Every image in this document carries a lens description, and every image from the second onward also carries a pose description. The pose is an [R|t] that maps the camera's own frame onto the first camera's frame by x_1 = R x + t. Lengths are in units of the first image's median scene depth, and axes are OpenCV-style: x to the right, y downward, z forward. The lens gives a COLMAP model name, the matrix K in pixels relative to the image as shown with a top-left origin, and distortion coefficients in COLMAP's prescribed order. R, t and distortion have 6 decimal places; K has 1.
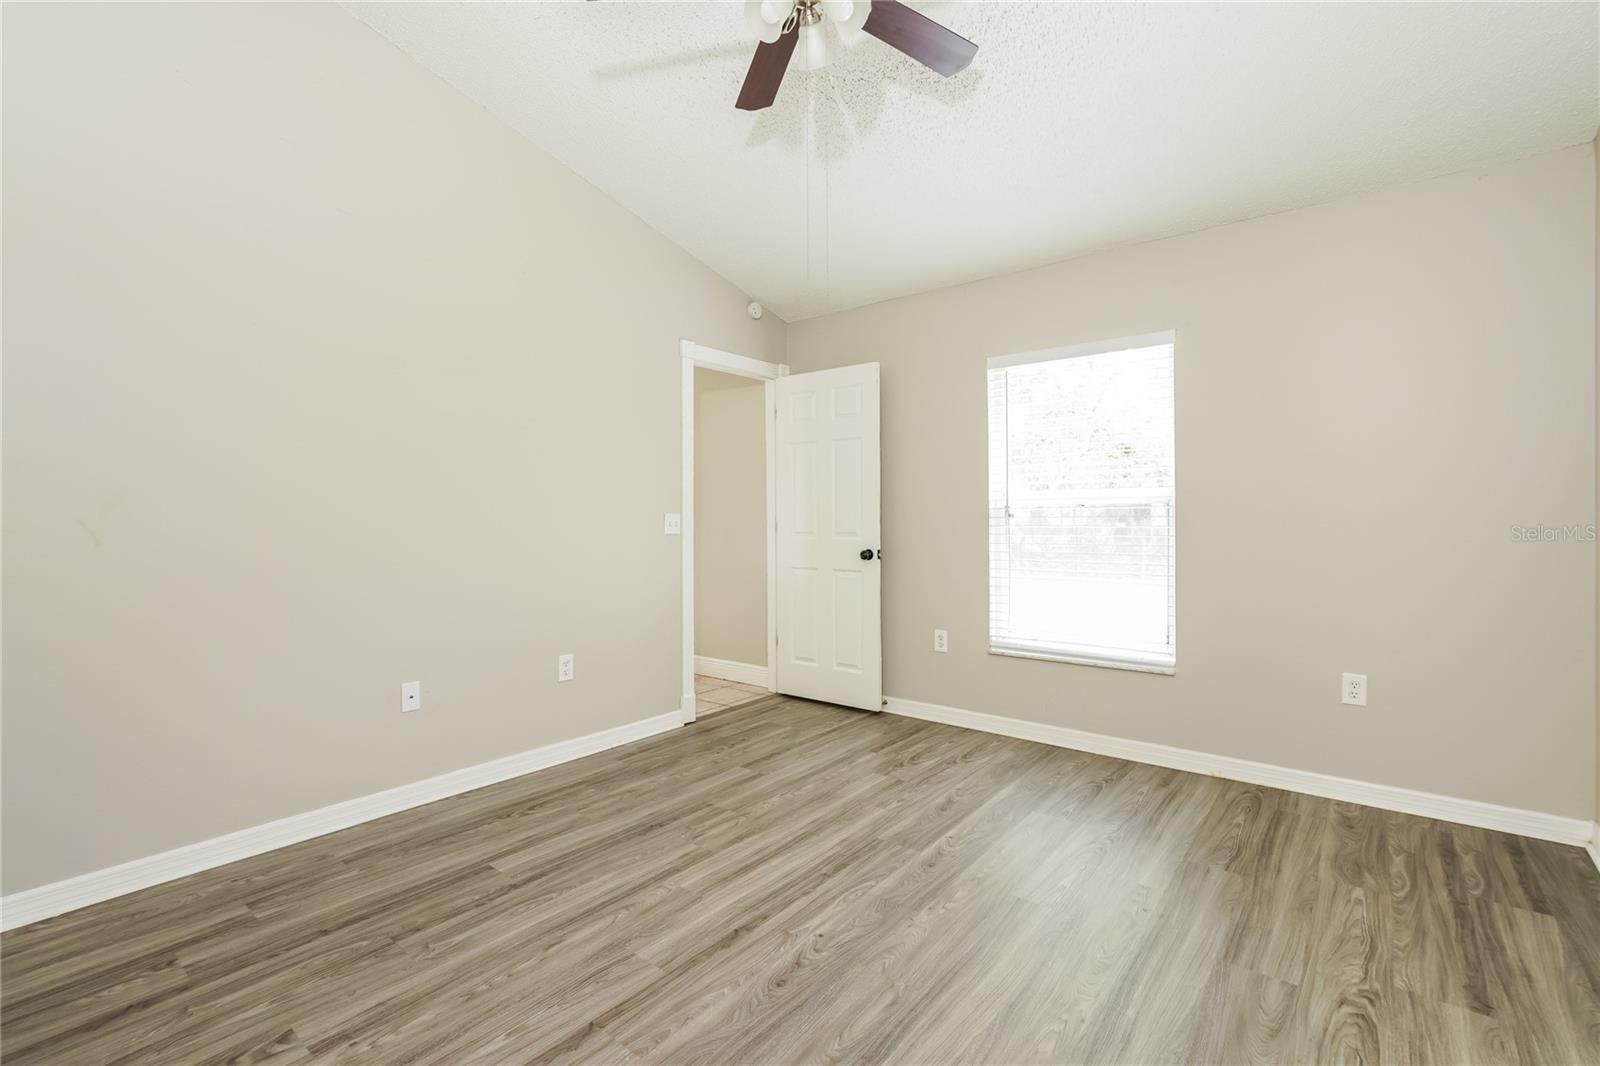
lens RADIAL K [[700.8, 0, 802.6], [0, 700.8, 526.4], [0, 0, 1]] dist [0.002157, 0.000747]
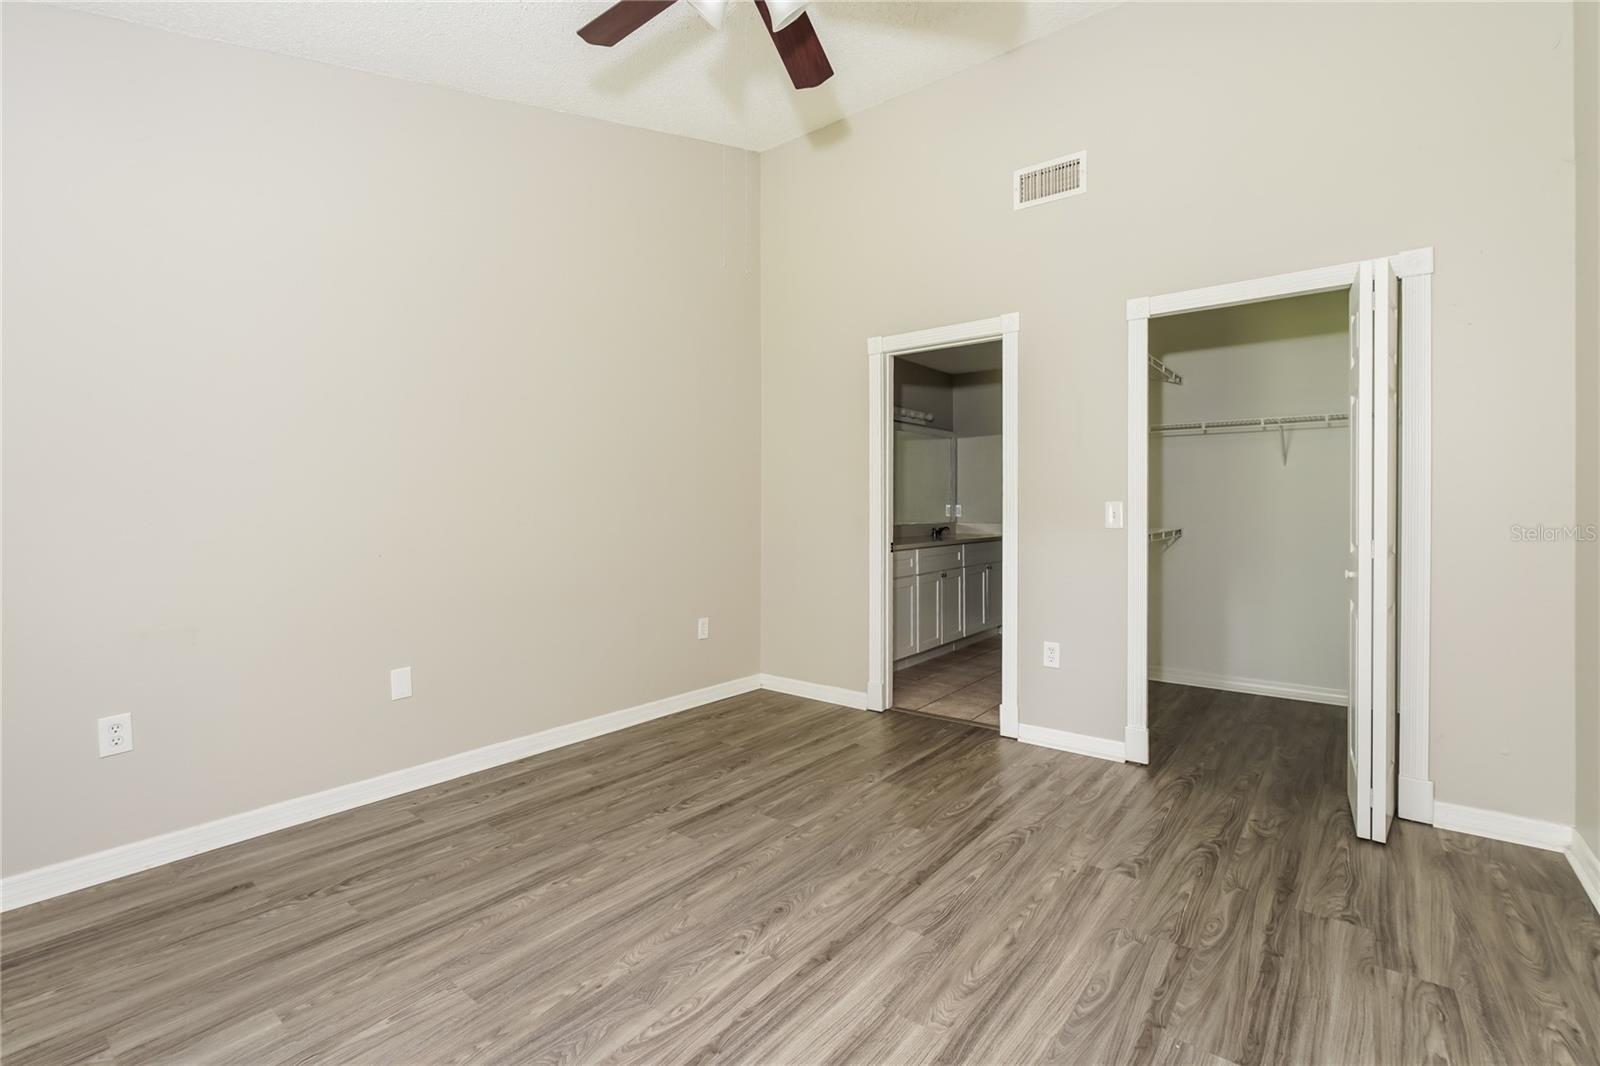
lens RADIAL K [[700.8, 0, 798.2], [0, 700.8, 521.8], [0, 0, 1]] dist [0.002157, 0.000747]
pose [[-0.999951, 0.006153, -0.007765, -0.054177], [0.005884, 0.999398, 0.034204, -0.027569], [0.007971, 0.034157, -0.999385, 2.003652]]
